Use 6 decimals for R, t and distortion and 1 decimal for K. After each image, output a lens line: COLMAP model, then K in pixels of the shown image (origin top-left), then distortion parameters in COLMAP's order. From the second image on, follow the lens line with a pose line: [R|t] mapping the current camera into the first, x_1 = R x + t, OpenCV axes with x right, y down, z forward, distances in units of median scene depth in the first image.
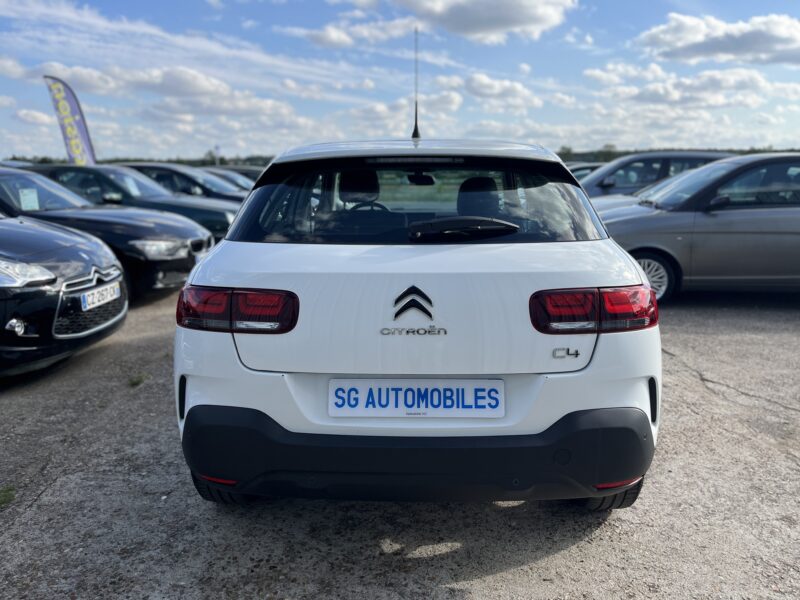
lens RADIAL K [[611.6, 0, 400.0], [0, 611.6, 300.0], [0, 0, 1]] dist [0.087060, -0.131384]
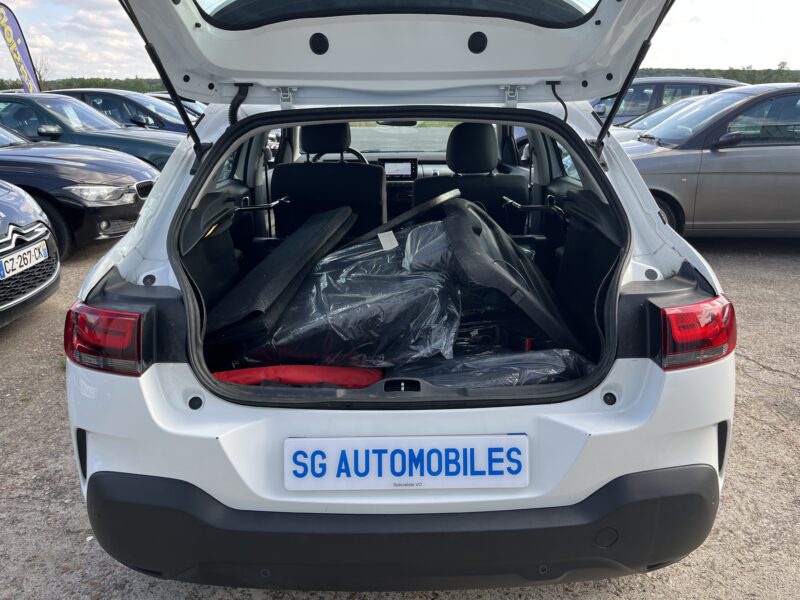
lens RADIAL K [[611.6, 0, 400.0], [0, 611.6, 300.0], [0, 0, 1]] dist [0.087060, -0.131384]
pose [[0.999062, -0.014337, 0.040870, -0.006516], [0.009400, 0.992907, 0.118525, -0.085252], [-0.042279, -0.118030, 0.992110, 0.232286]]
